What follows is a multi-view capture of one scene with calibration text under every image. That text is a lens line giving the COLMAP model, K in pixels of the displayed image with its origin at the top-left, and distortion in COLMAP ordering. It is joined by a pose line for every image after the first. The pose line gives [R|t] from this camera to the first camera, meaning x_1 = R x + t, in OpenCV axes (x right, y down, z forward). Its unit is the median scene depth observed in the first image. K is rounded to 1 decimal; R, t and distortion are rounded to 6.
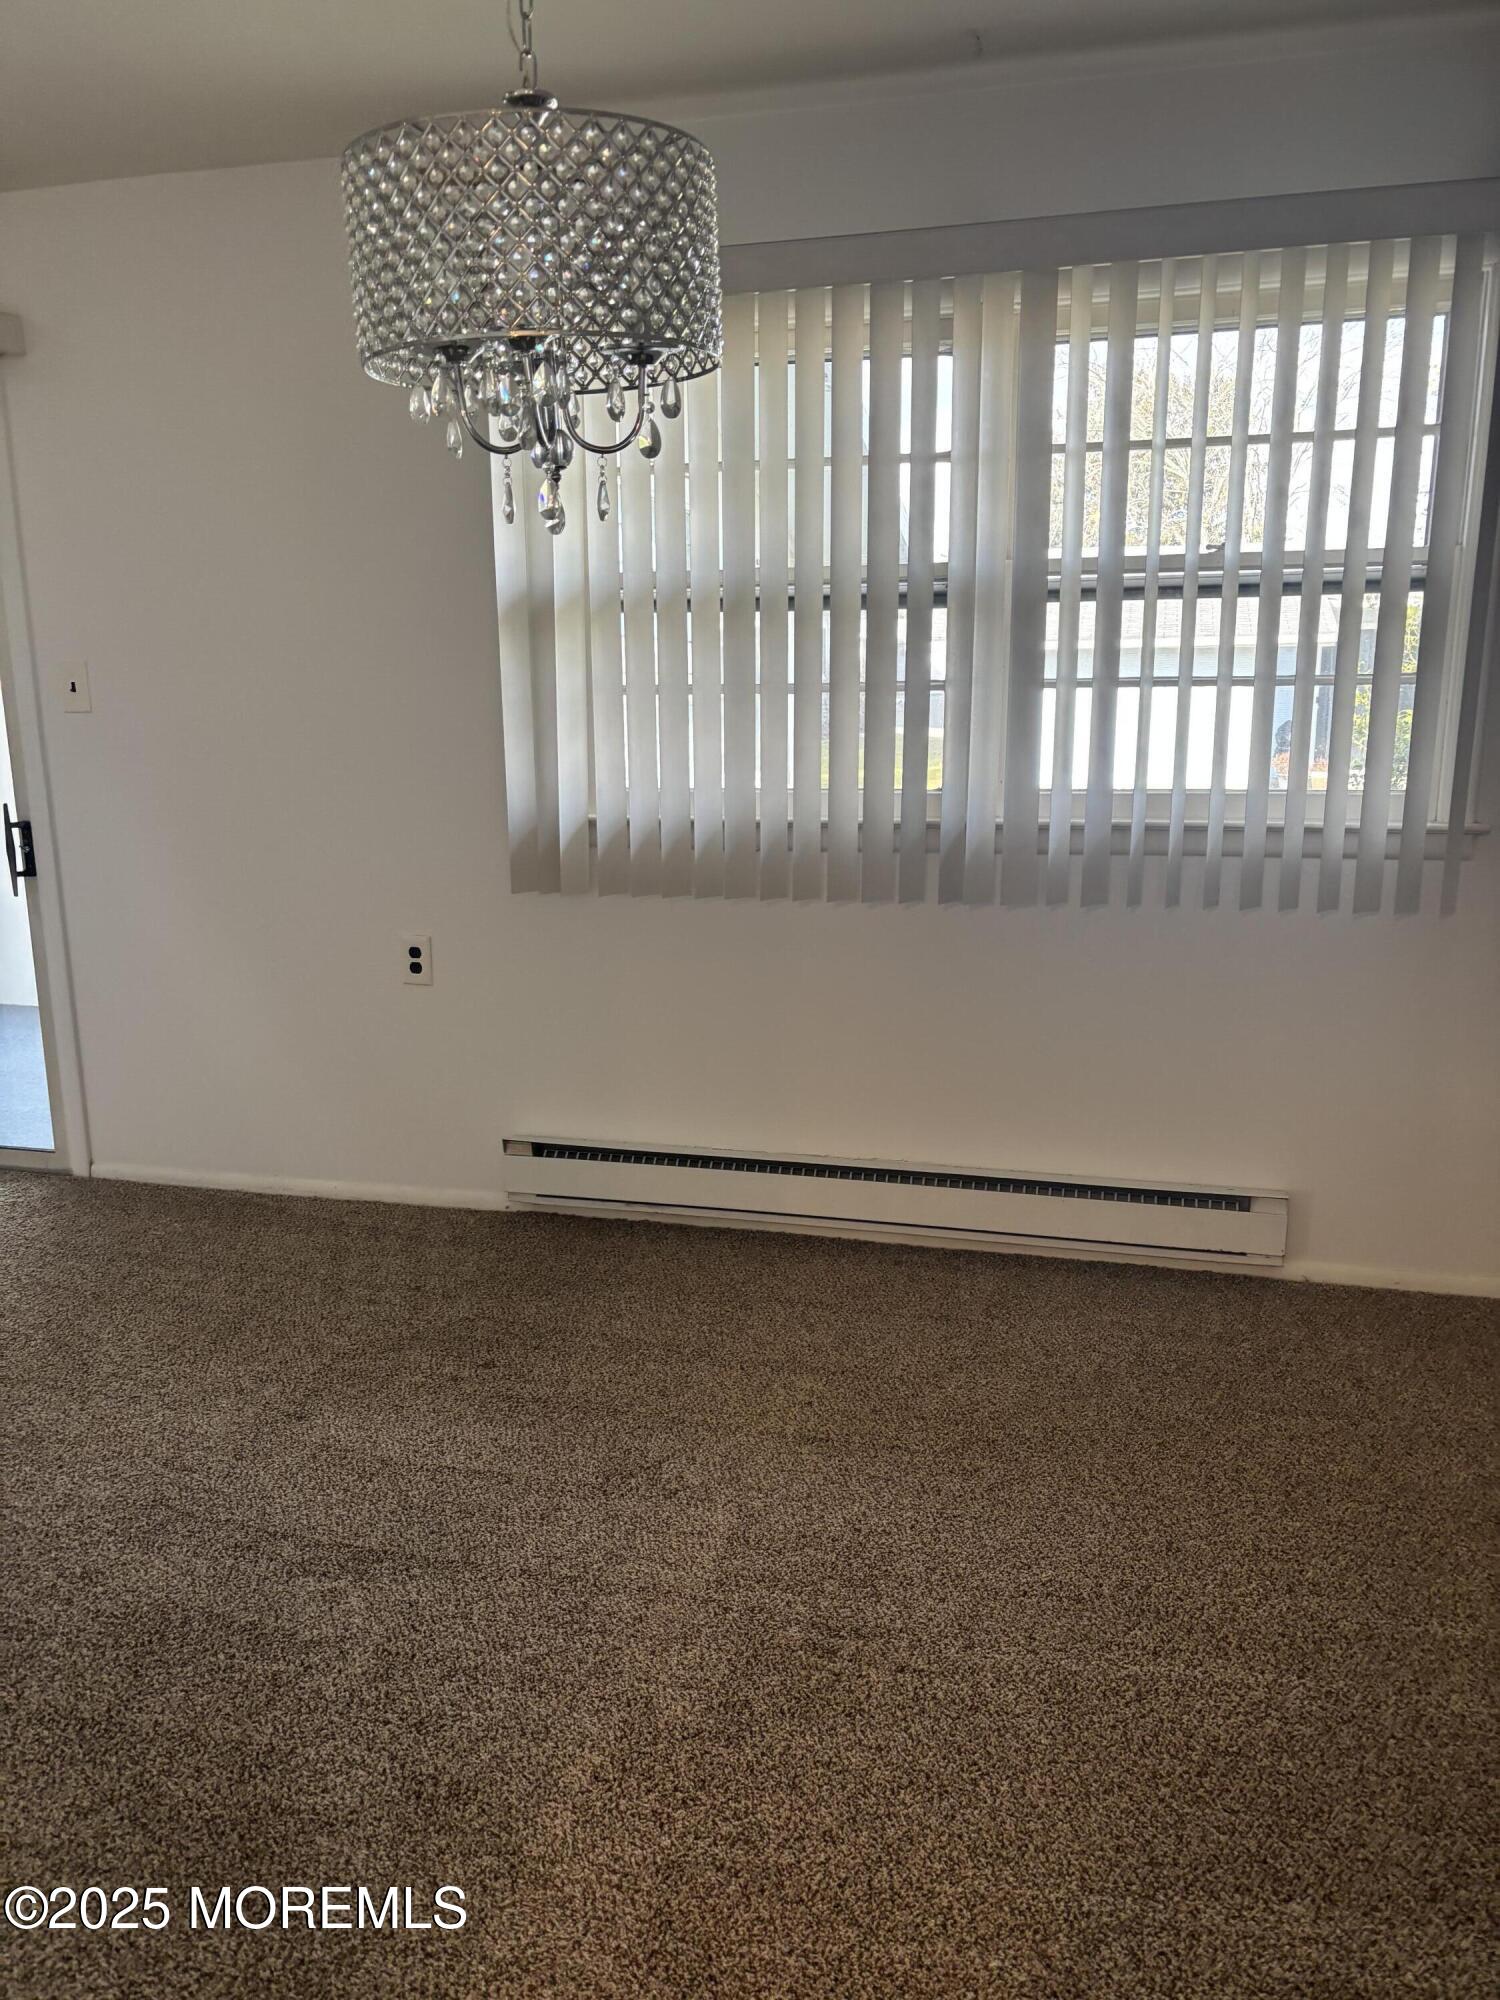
lens RADIAL K [[1513.8, 0, 748.3], [0, 1513.8, 1003.3], [0, 0, 1]] dist [-0.012096, -0.002629]
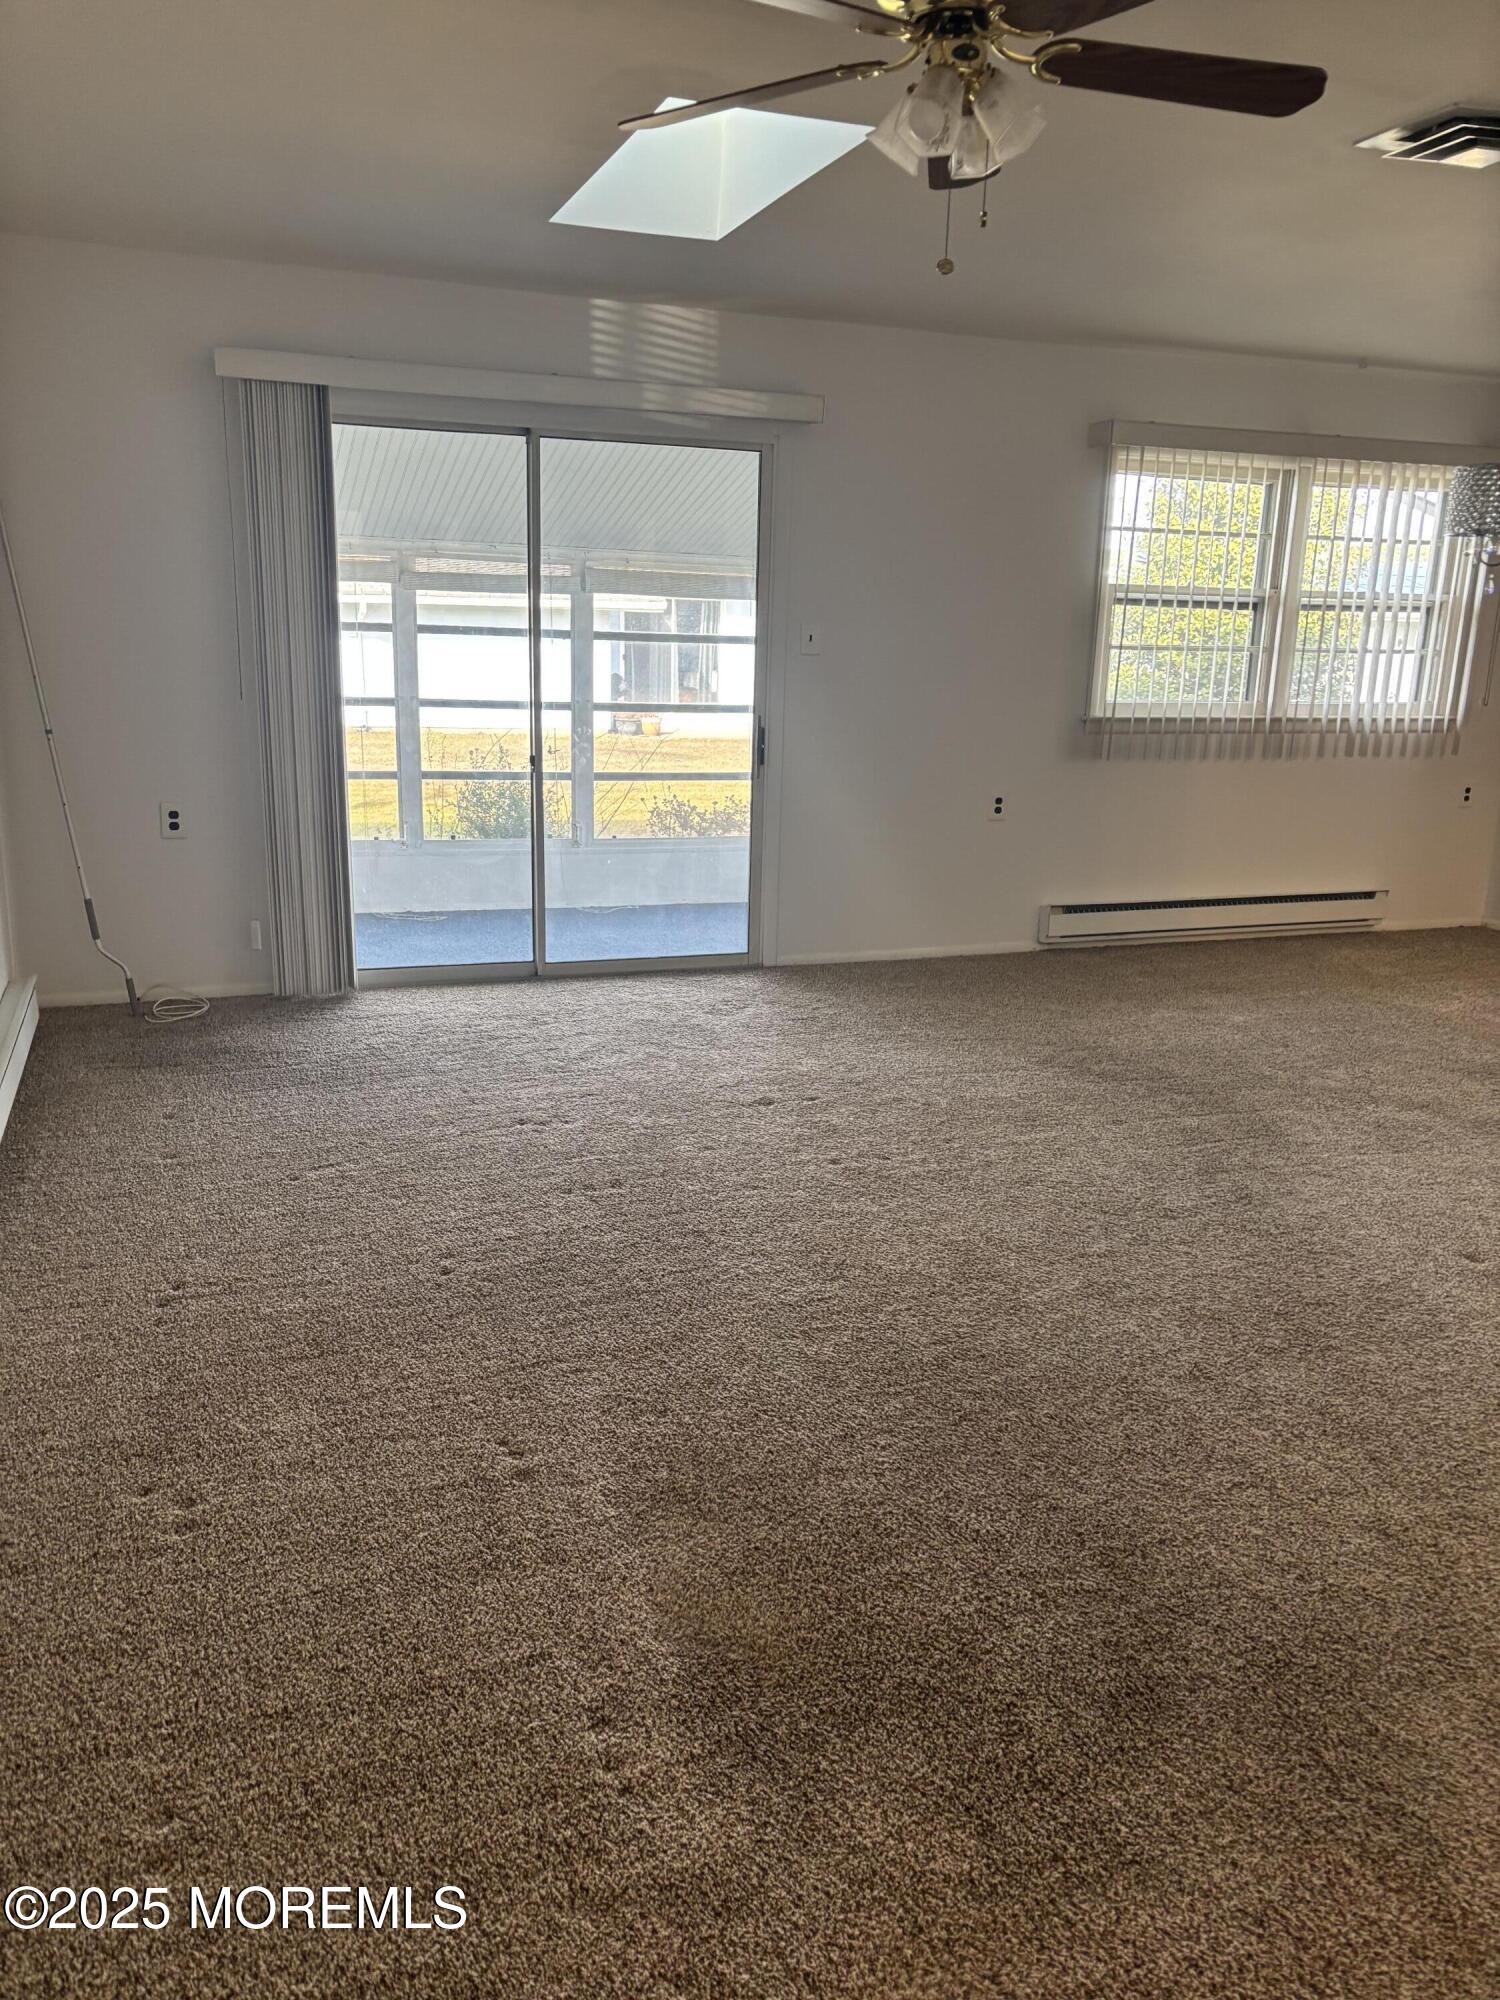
lens RADIAL K [[1513.8, 0, 749.9], [0, 1513.8, 1000.3], [0, 0, 1]] dist [-0.012096, -0.002629]
pose [[0.800114, -0.111632, 0.589369, -1.585208], [0.112098, 0.993048, 0.035910, 0.103627], [-0.589280, 0.037335, 0.807065, -0.197830]]
